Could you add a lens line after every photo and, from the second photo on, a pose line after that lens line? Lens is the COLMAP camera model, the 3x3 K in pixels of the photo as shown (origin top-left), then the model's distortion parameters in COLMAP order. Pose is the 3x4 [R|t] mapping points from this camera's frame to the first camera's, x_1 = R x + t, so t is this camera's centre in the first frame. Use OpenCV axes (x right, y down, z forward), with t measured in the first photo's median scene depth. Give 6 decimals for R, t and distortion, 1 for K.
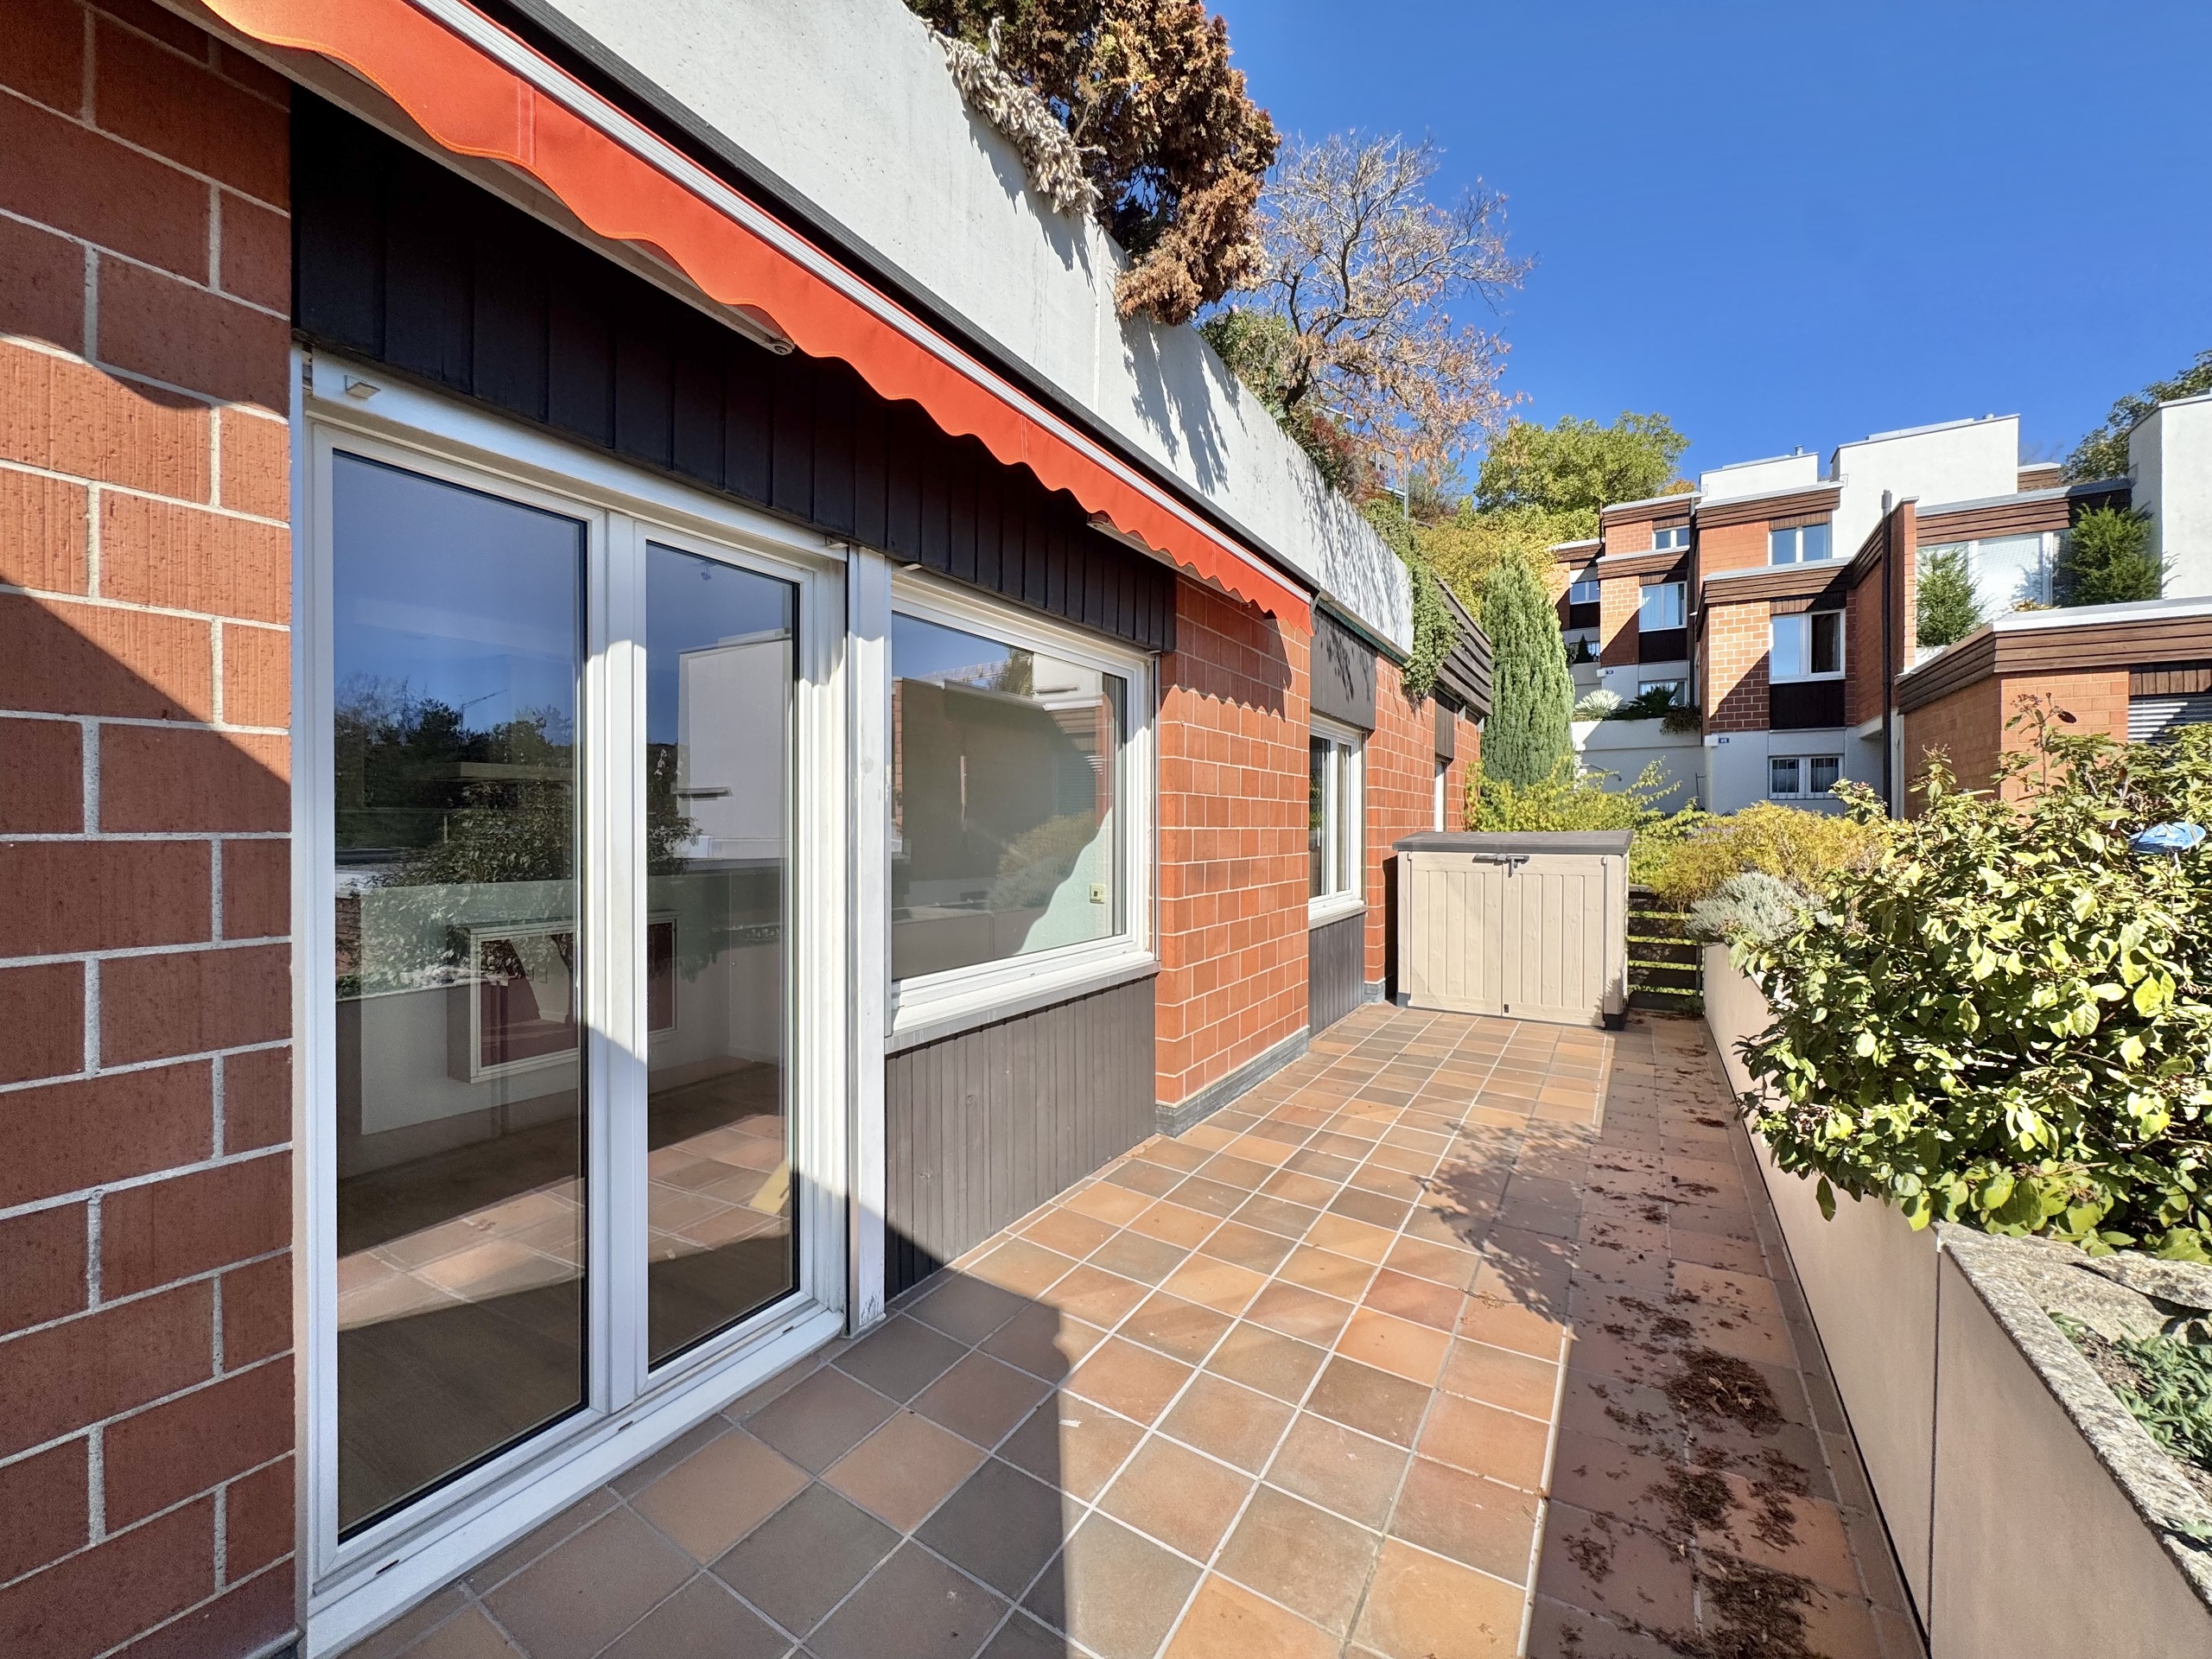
lens RADIAL K [[892.9, 0, 1096.5], [0, 892.9, 826.6], [0, 0, 1]] dist [-0.001191, -0.000455]
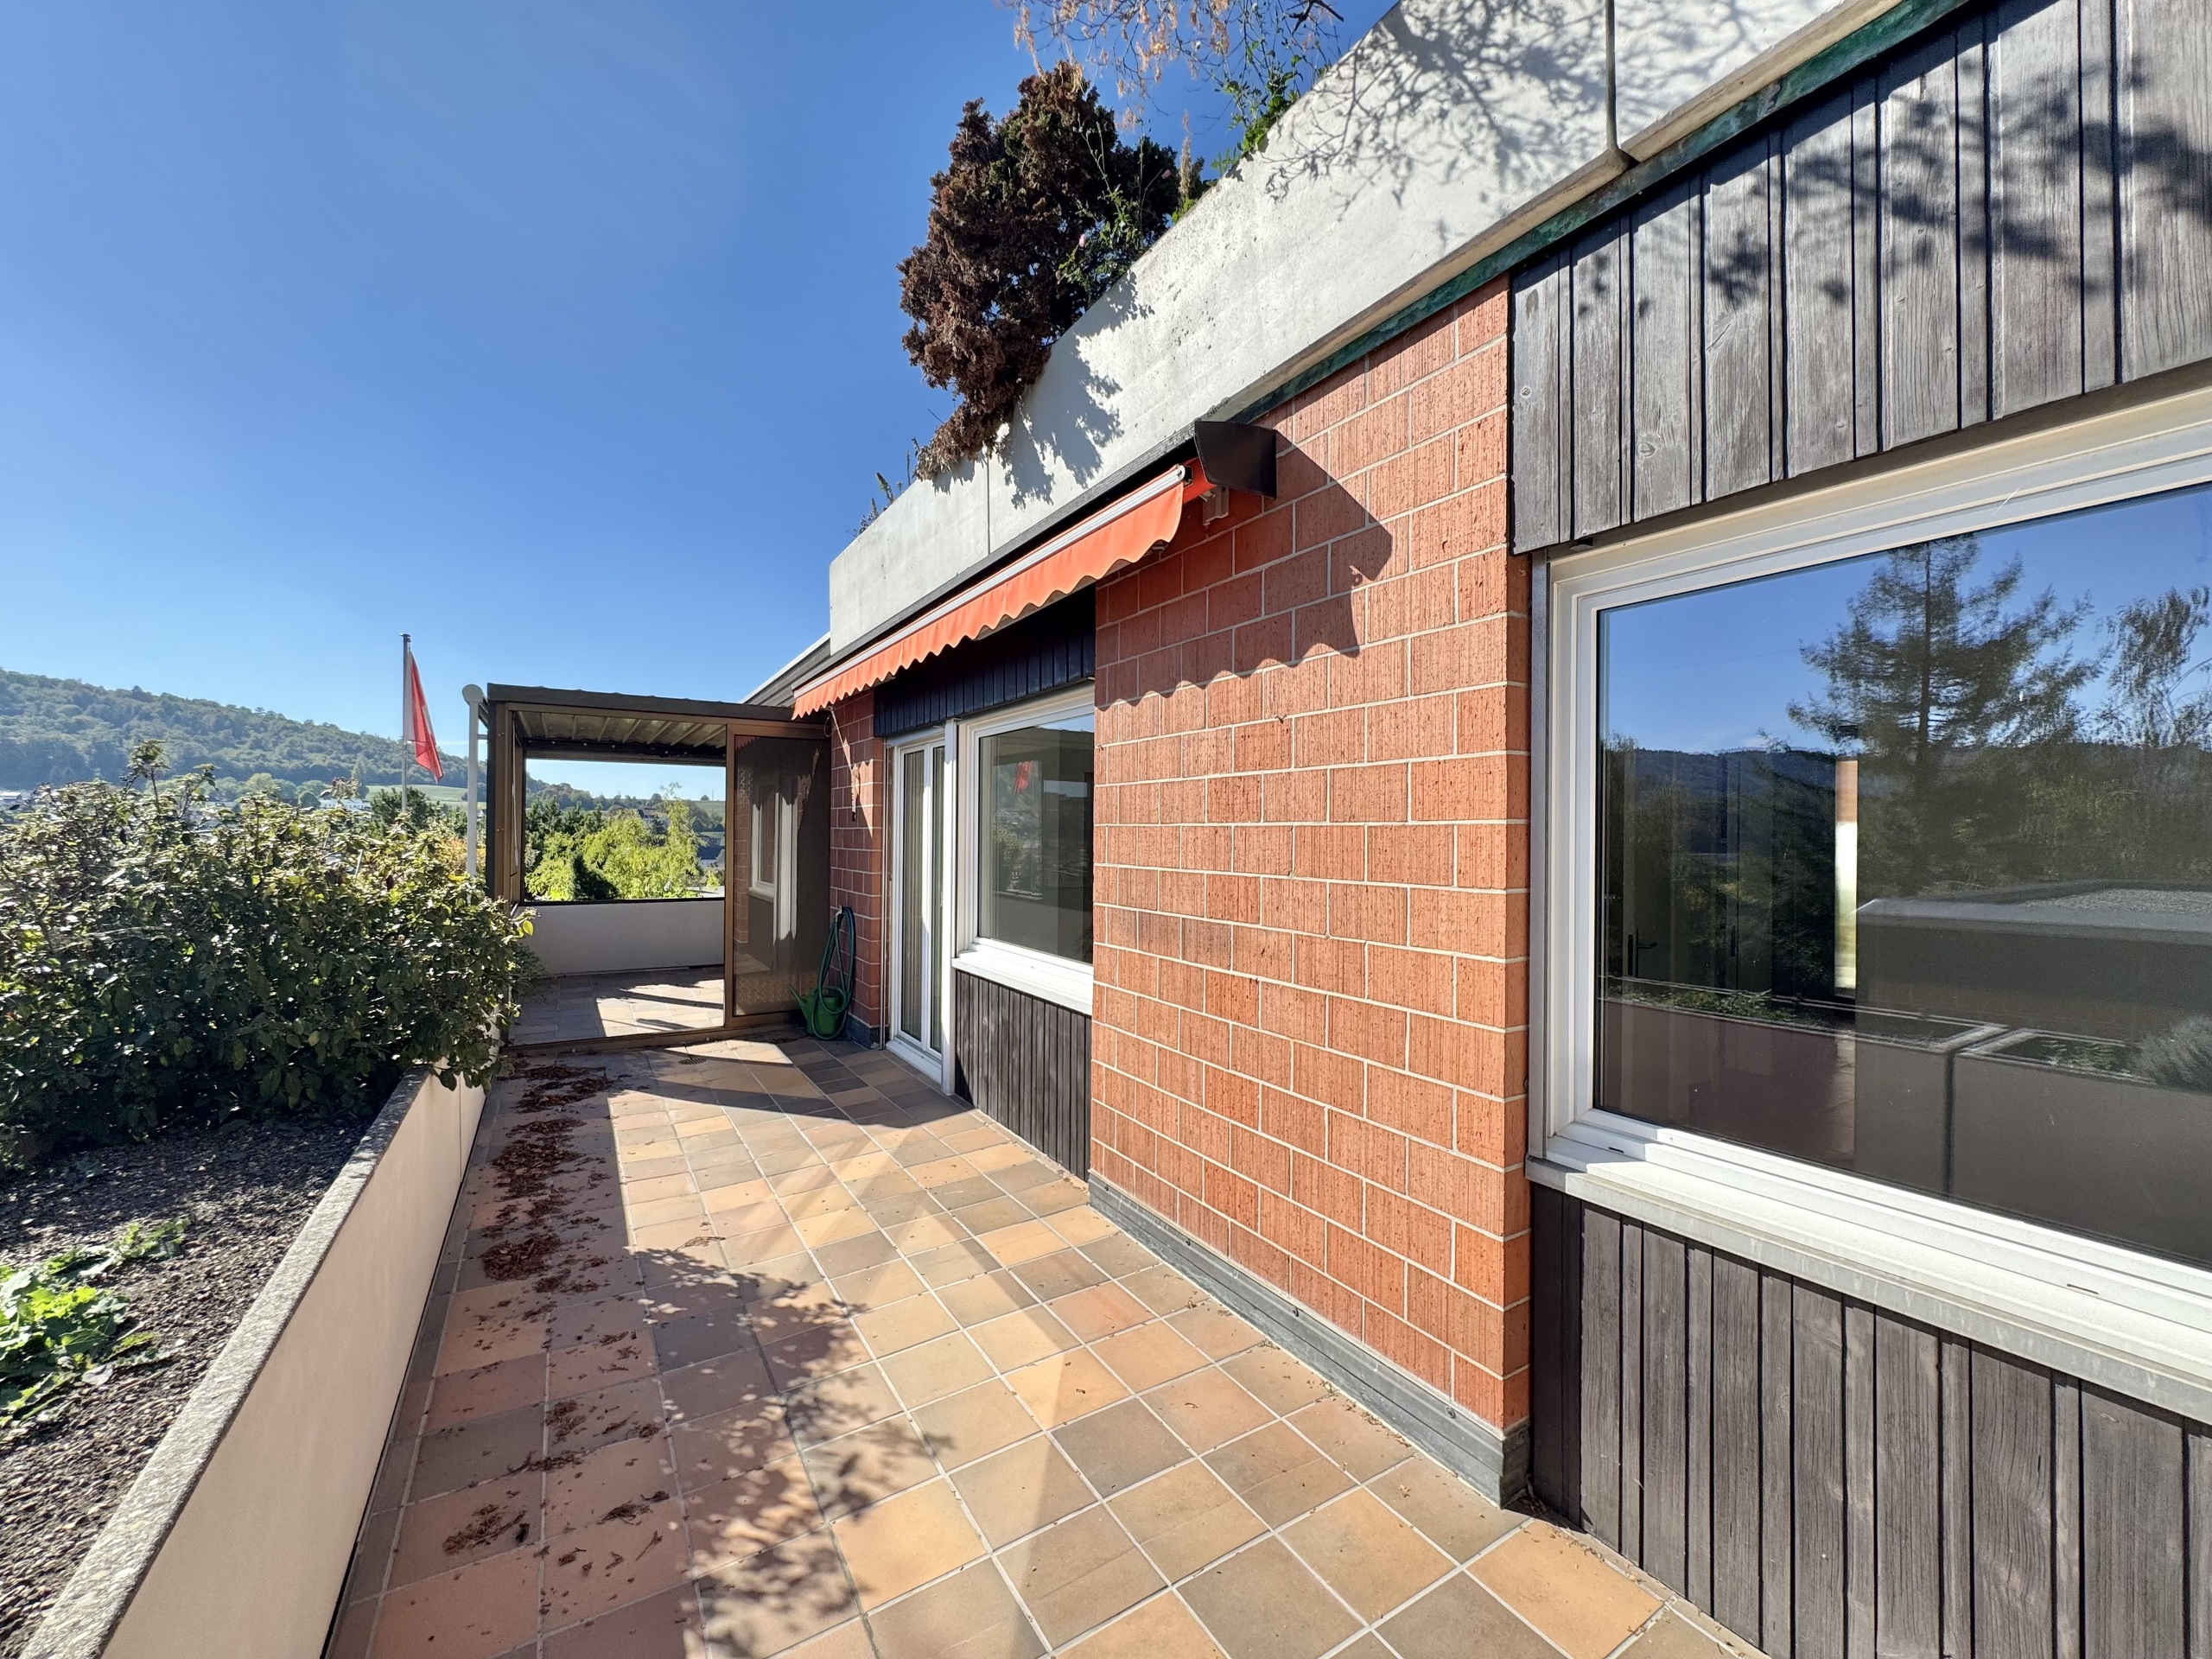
lens RADIAL K [[892.9, 0, 1122.8], [0, 892.9, 823.9], [0, 0, 1]] dist [-0.001191, -0.000455]
pose [[-0.449687, -0.009580, -0.893135, 1.076597], [-0.006420, 0.999951, -0.007494, -0.041482], [0.893163, 0.002364, -0.449727, 1.738929]]
